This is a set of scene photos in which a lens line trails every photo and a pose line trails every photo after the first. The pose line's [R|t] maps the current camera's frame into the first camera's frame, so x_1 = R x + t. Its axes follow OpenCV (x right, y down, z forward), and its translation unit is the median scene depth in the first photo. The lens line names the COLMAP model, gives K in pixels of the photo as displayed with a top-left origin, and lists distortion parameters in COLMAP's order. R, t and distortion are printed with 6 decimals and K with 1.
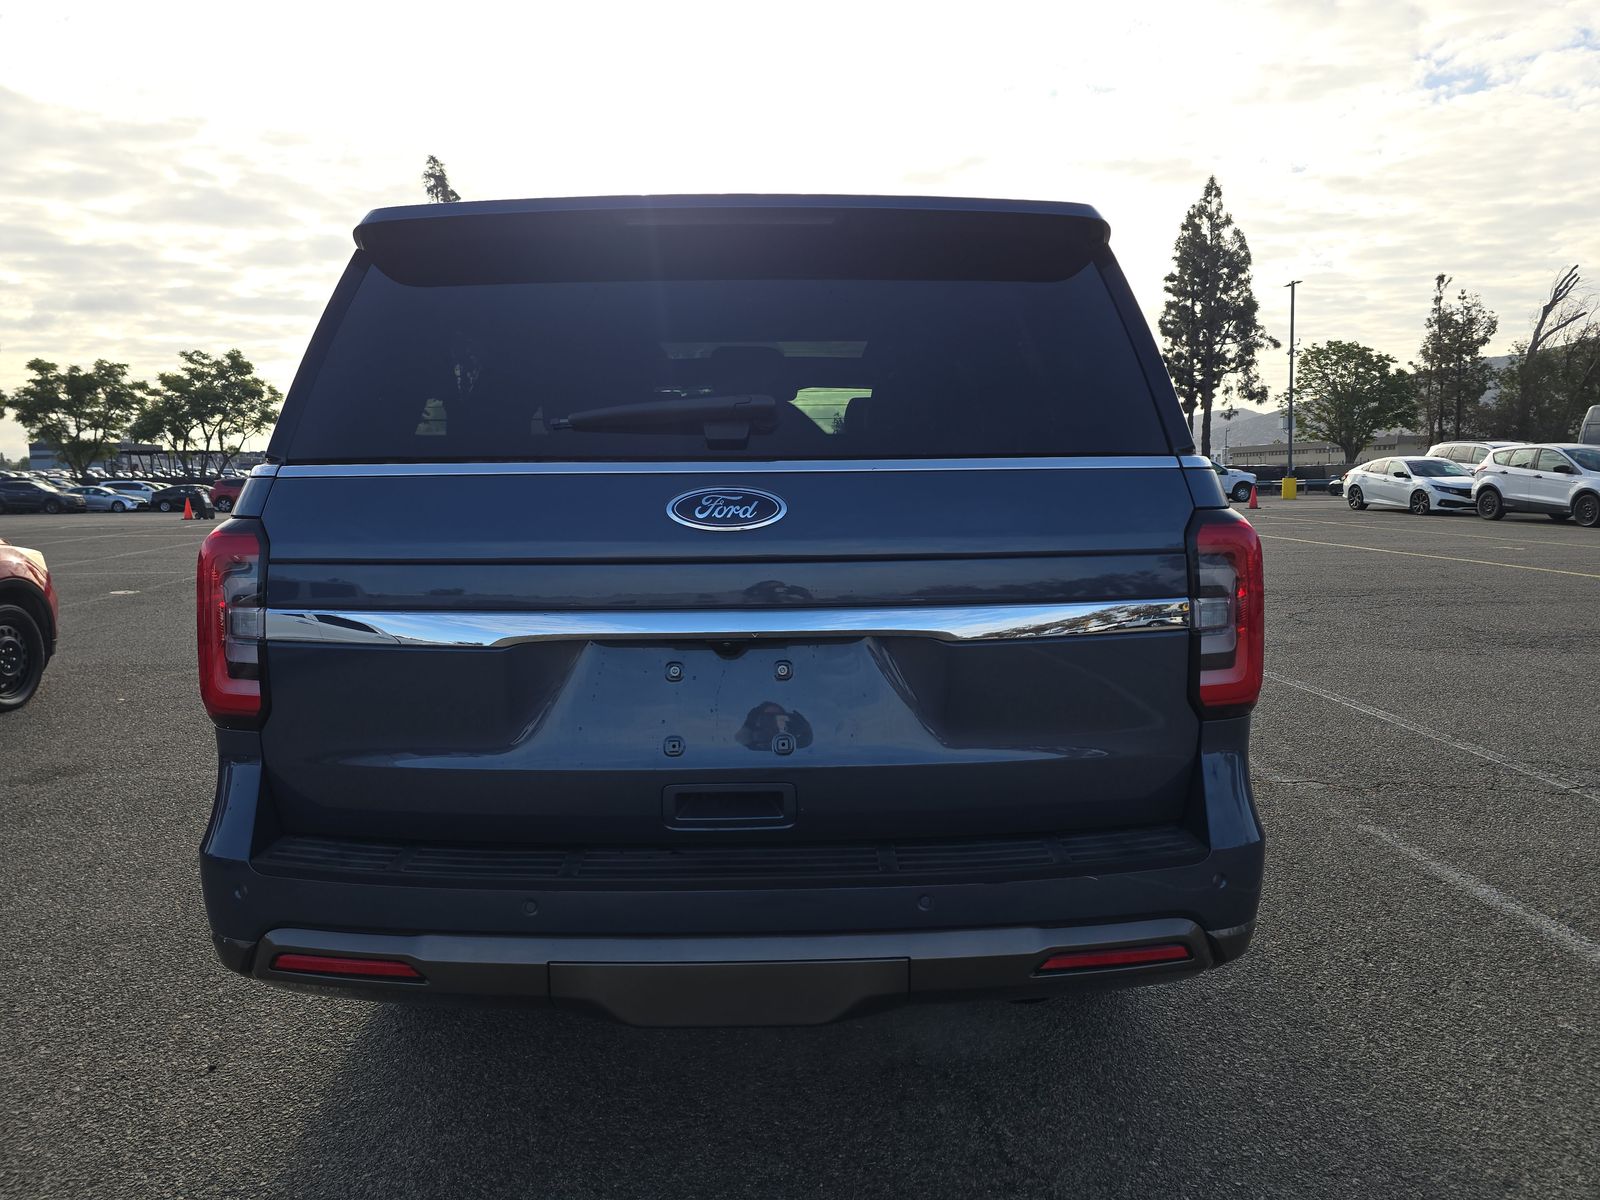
lens RADIAL K [[1046.4, 0, 800.0], [0, 1046.4, 600.0], [0, 0, 1]] dist [0.000662, -0.022237]
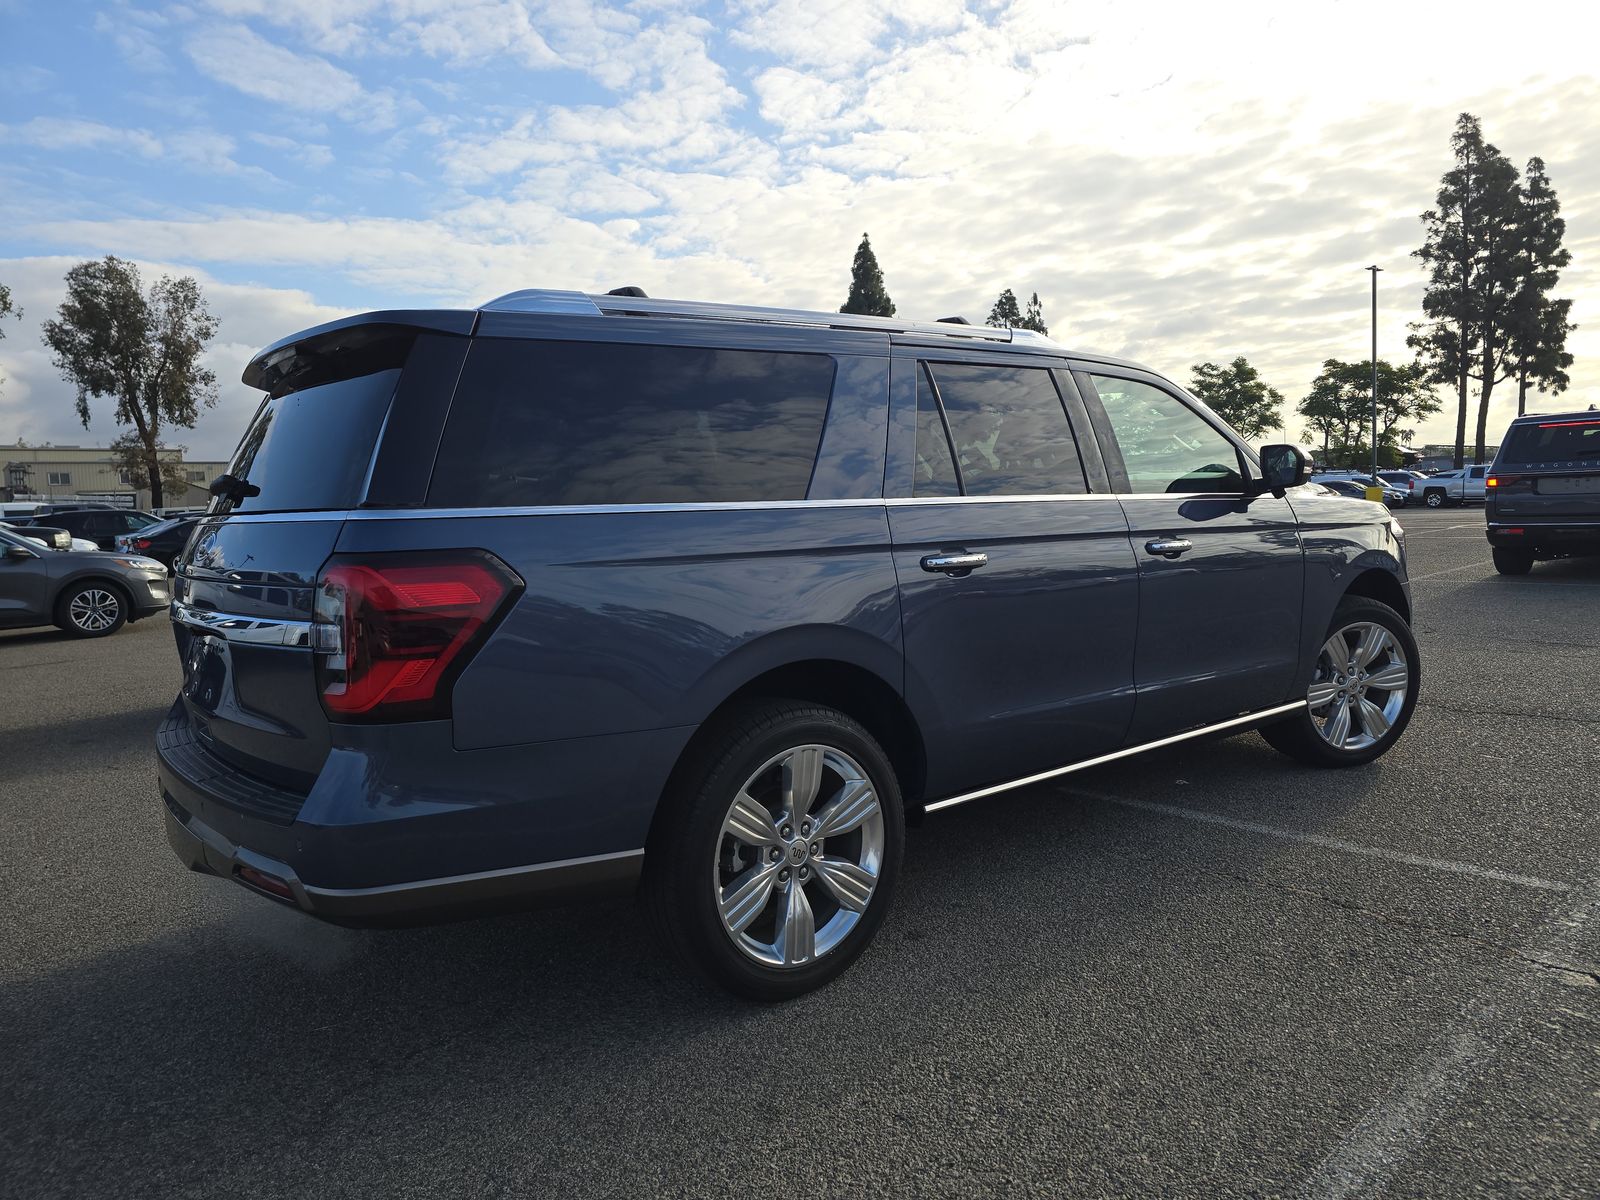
lens RADIAL K [[1046.4, 0, 800.0], [0, 1046.4, 600.0], [0, 0, 1]] dist [0.000662, -0.022237]
pose [[0.592352, 0.053836, -0.803879, 0.157668], [-0.052283, 0.998230, 0.028327, -0.008737], [0.803981, 0.025250, 0.594118, 0.065057]]
